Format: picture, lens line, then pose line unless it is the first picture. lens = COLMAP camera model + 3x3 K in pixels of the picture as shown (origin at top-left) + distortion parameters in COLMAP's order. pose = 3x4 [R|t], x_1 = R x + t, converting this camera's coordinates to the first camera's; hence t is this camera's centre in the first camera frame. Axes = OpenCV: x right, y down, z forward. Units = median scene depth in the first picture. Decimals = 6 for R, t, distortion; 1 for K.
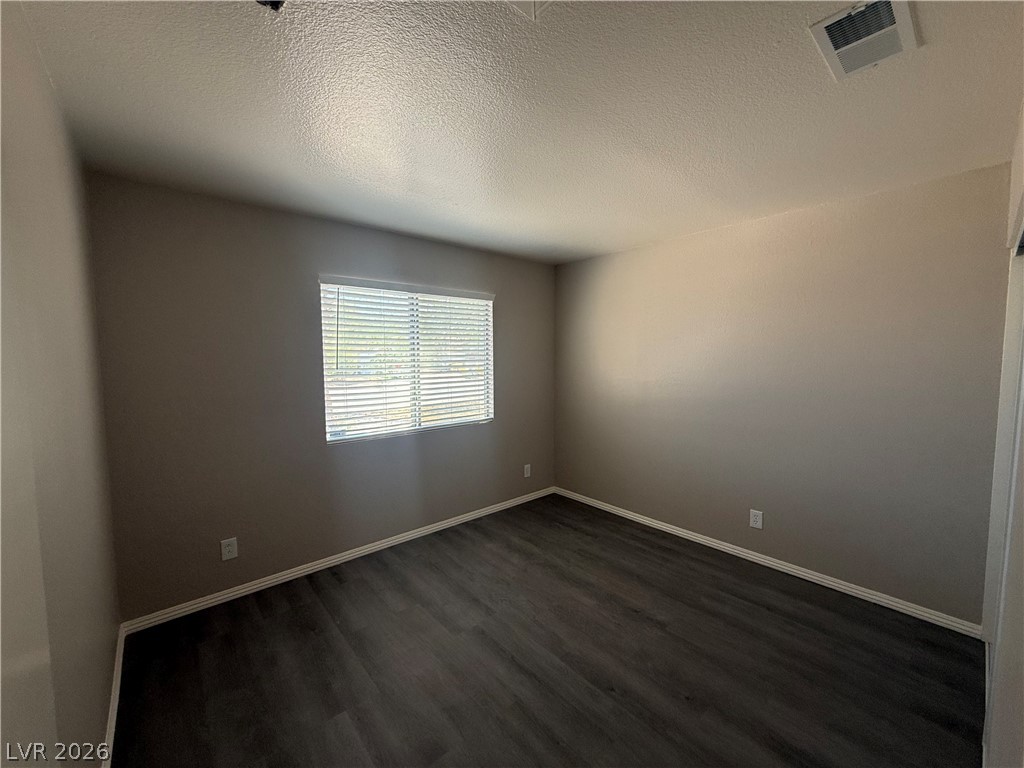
lens RADIAL K [[408.1, 0, 510.1], [0, 408.1, 383.3], [0, 0, 1]] dist [0.000321, 0.000161]
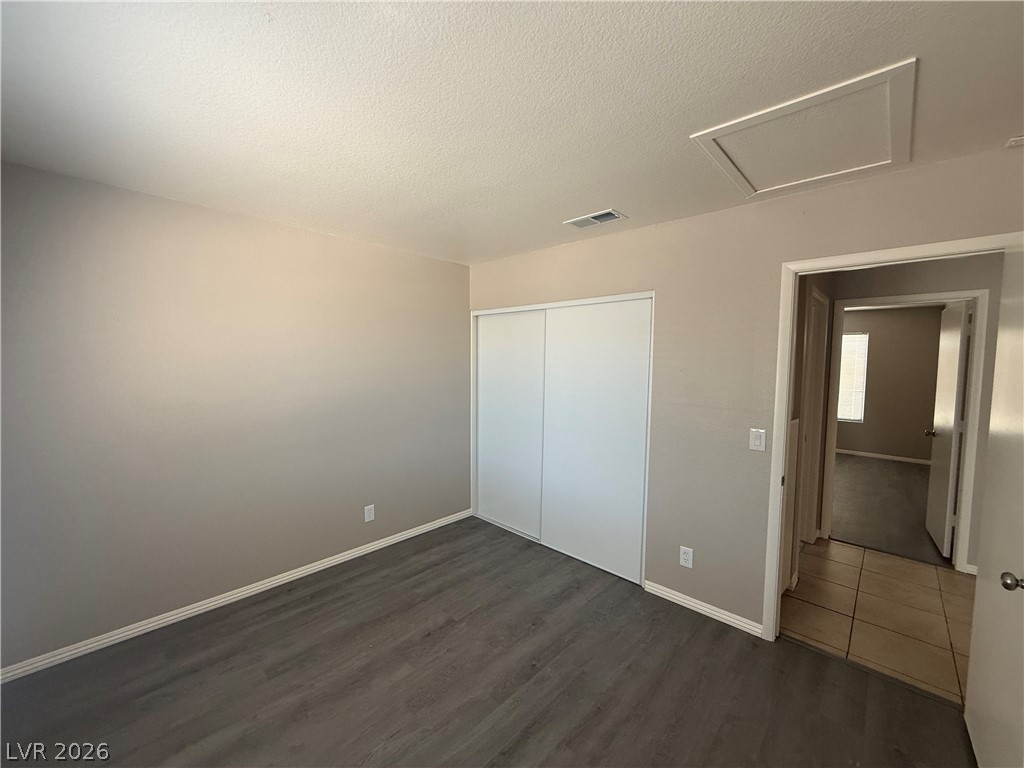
lens RADIAL K [[408.1, 0, 509.7], [0, 408.1, 386.2], [0, 0, 1]] dist [0.000321, 0.000161]
pose [[-0.107180, -0.061233, 0.992352, -0.599001], [0.055840, 0.996156, 0.067499, -0.075516], [-0.992670, 0.062647, -0.103349, 0.829876]]
